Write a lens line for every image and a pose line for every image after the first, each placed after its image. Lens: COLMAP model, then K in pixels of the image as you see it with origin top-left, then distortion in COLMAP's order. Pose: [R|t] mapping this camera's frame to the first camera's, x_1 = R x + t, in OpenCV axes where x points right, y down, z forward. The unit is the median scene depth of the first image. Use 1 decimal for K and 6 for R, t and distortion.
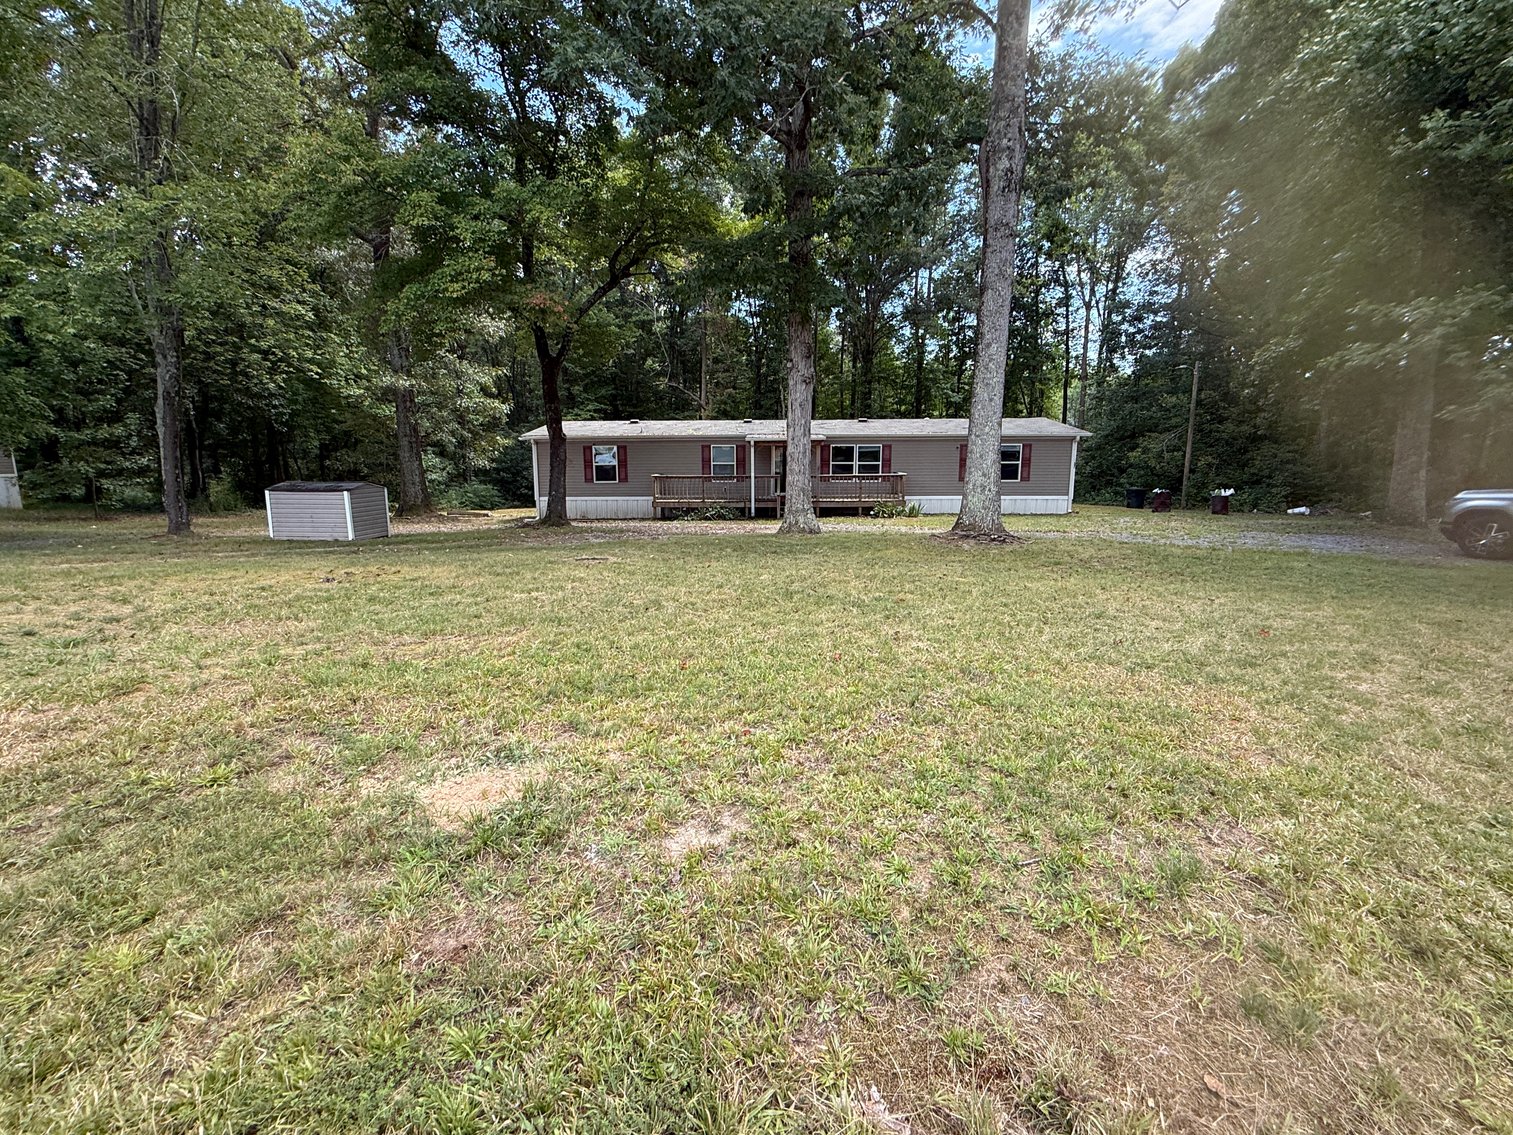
lens RADIAL K [[668.3, 0, 756.2], [0, 668.3, 568.8], [0, 0, 1]] dist [0.000389, 0.000233]
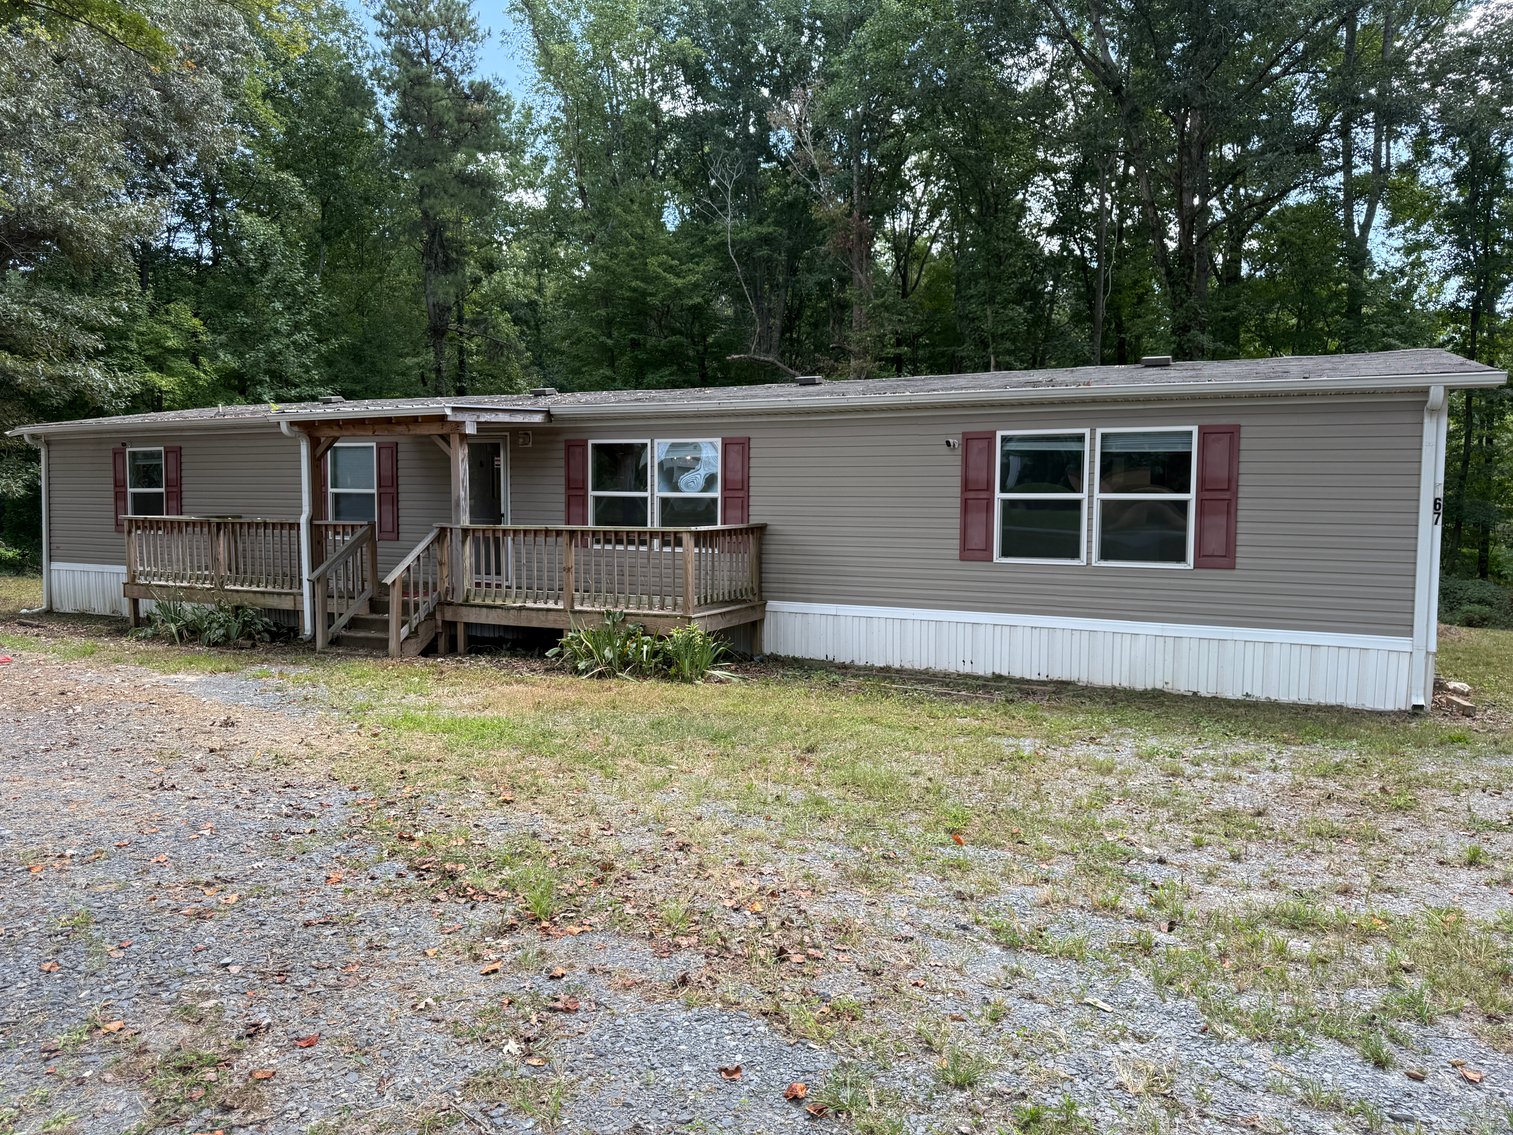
lens RADIAL K [[1066.3, 0, 750.6], [0, 1066.3, 577.8], [0, 0, 1]] dist [0.042181, -0.034628]
pose [[0.908912, 0.042894, -0.414776, 0.411998], [-0.086976, 0.992319, -0.087972, -0.075940], [0.407816, 0.116034, 0.905661, 0.552796]]
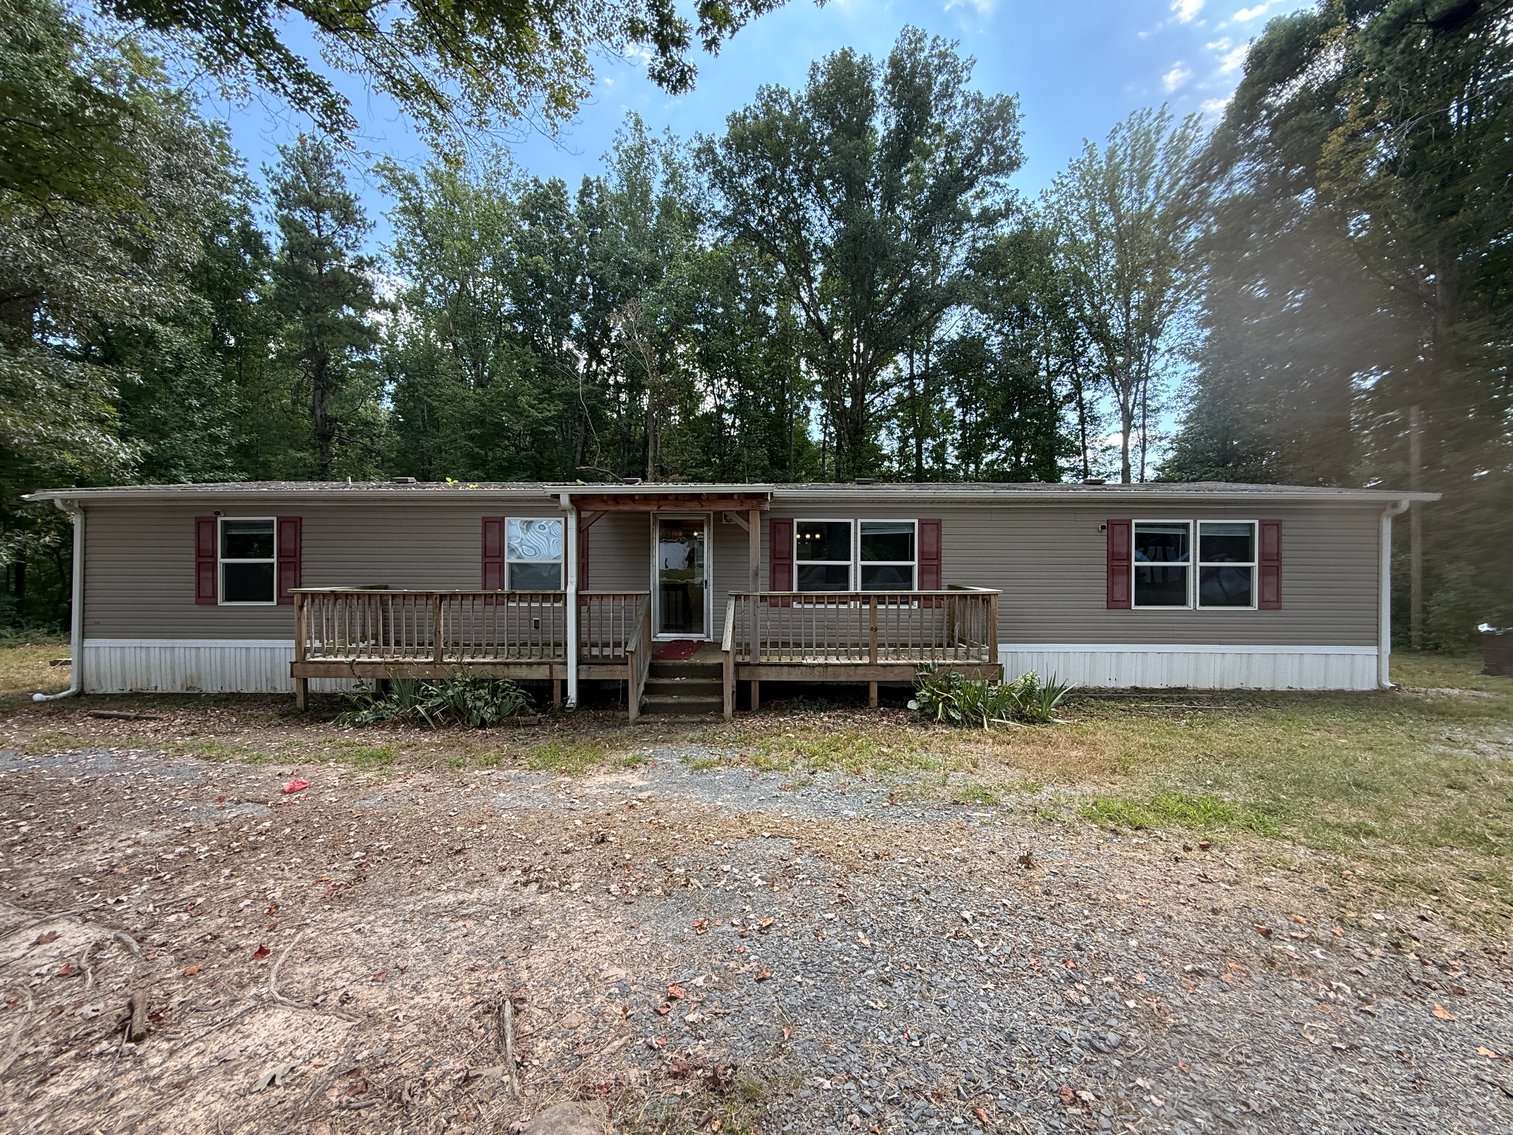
lens RADIAL K [[615.4, 0, 757.9], [0, 615.4, 571.4], [0, 0, 1]] dist [0.000344, 0.000466]
pose [[0.999805, 0.008462, 0.017844, 0.082534], [-0.005377, 0.986055, -0.166335, -0.090091], [-0.019003, 0.166207, 0.985908, 0.630630]]
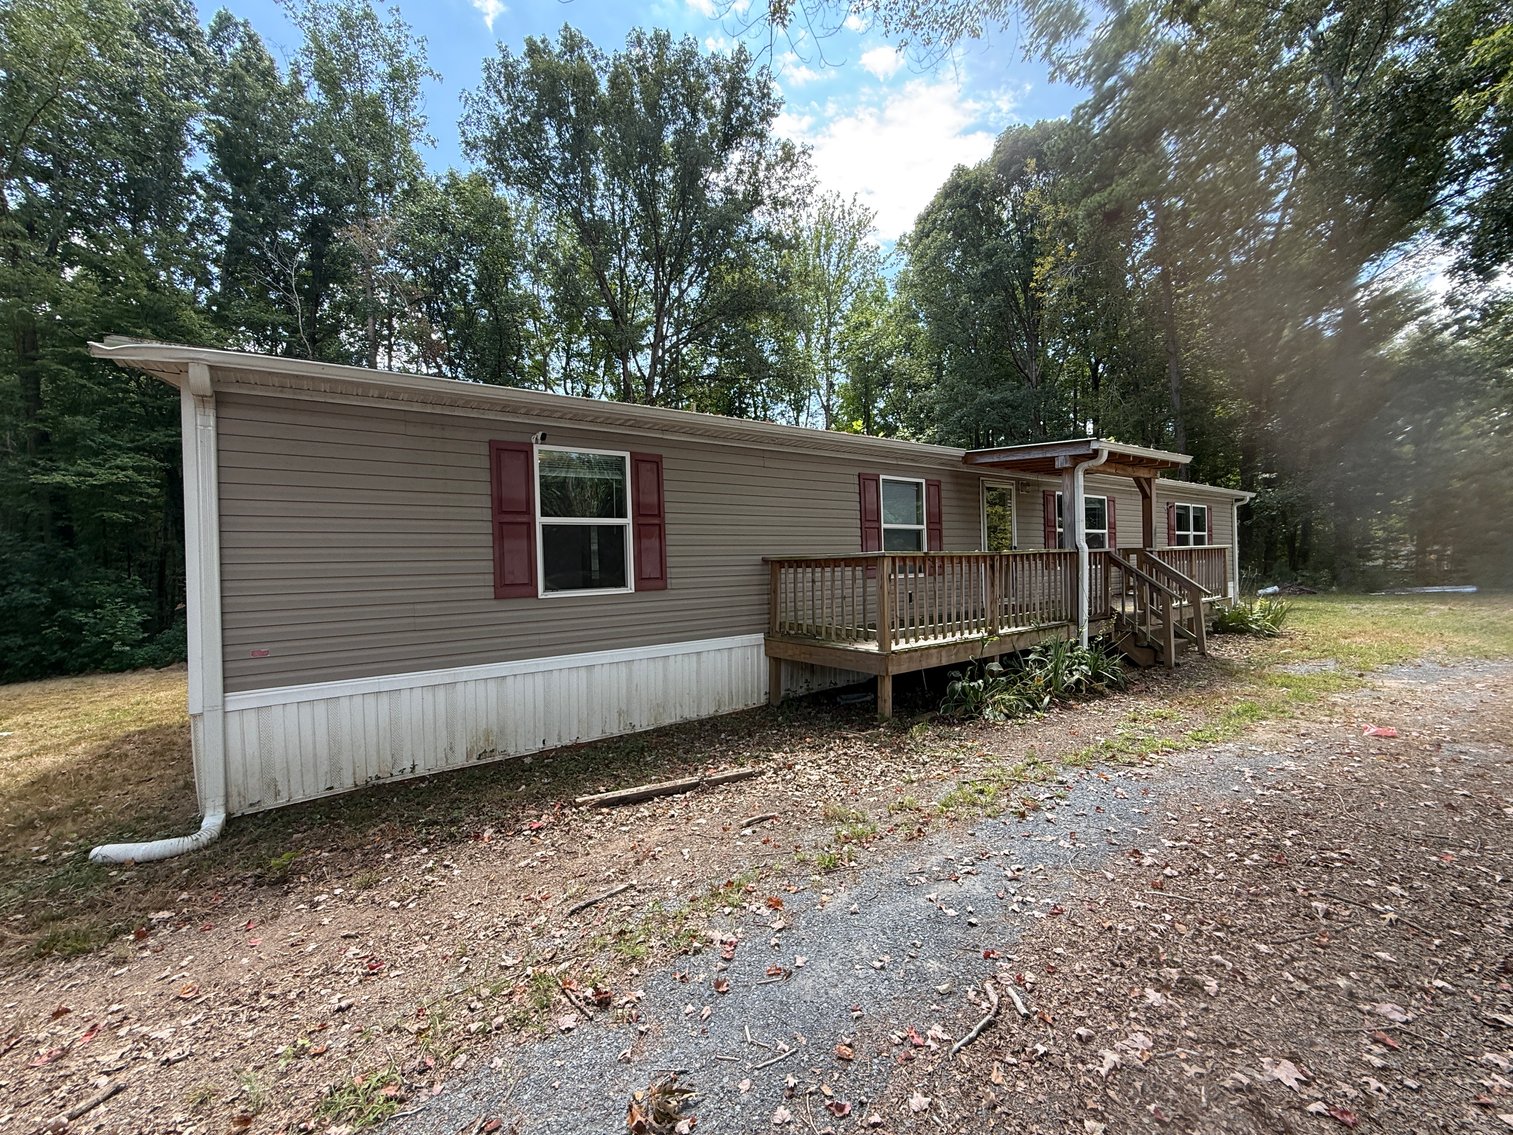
lens RADIAL K [[615.4, 0, 758.1], [0, 615.4, 567.7], [0, 0, 1]] dist [0.000344, 0.000466]
pose [[0.786755, -0.020896, 0.616912, -0.321147], [0.131450, 0.982174, -0.134373, -0.102205], [-0.603107, 0.186812, 0.775476, 0.799577]]
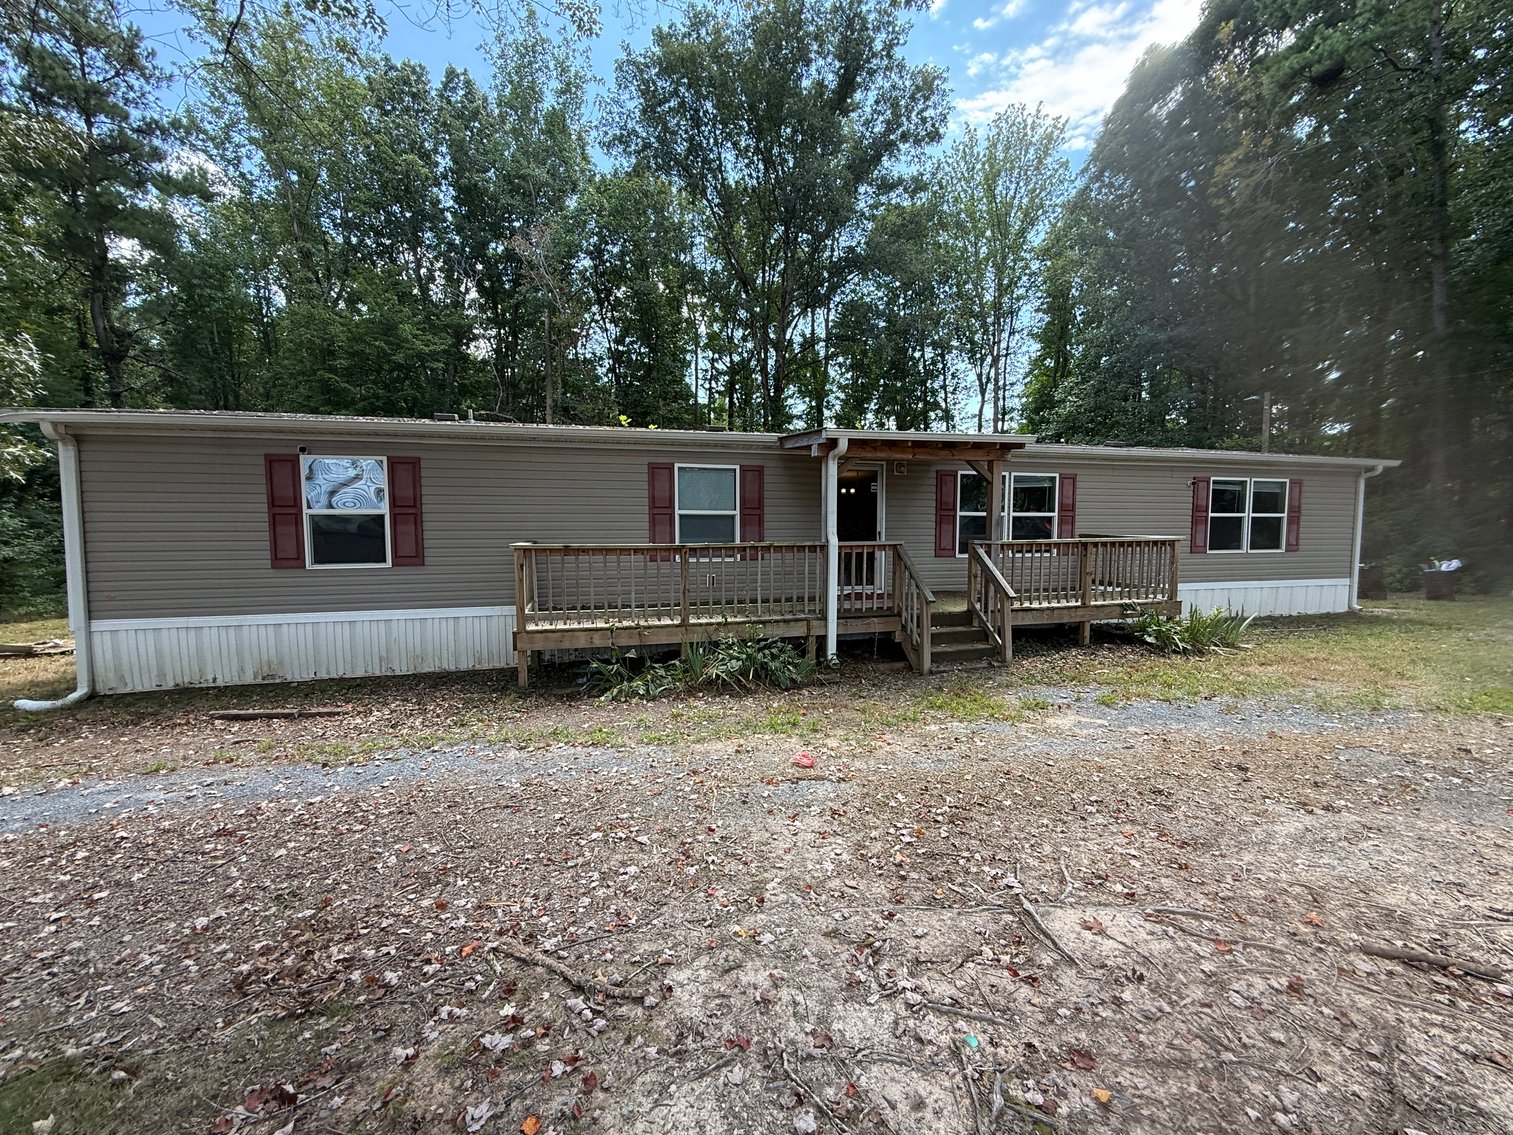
lens RADIAL K [[615.4, 0, 758.0], [0, 615.4, 569.9], [0, 0, 1]] dist [0.000344, 0.000466]
pose [[0.956278, -0.017773, 0.291918, -0.124682], [0.047919, 0.994184, -0.096446, -0.091631], [-0.288506, 0.106217, 0.951568, 0.671344]]
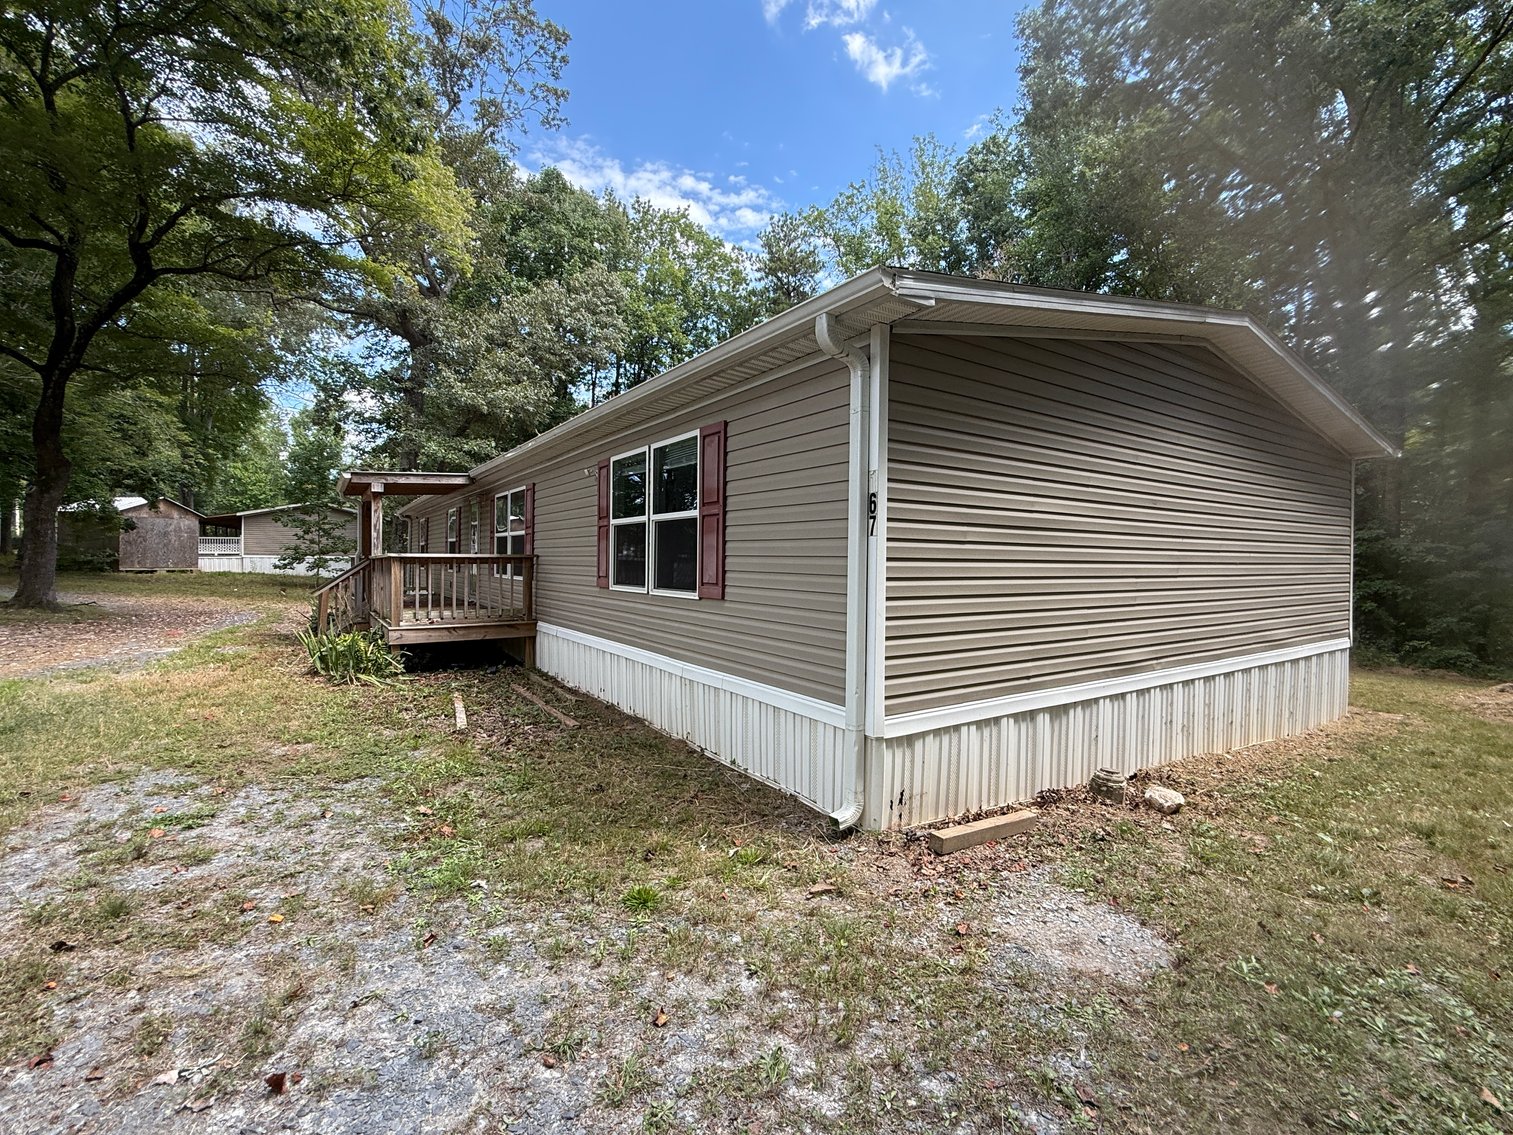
lens RADIAL K [[668.3, 0, 763.9], [0, 668.3, 571.5], [0, 0, 1]] dist [0.000389, 0.000233]
pose [[0.587293, 0.022903, -0.809050, 0.581480], [-0.158279, 0.983549, -0.087053, -0.124360], [0.793747, 0.179181, 0.581257, 0.889469]]
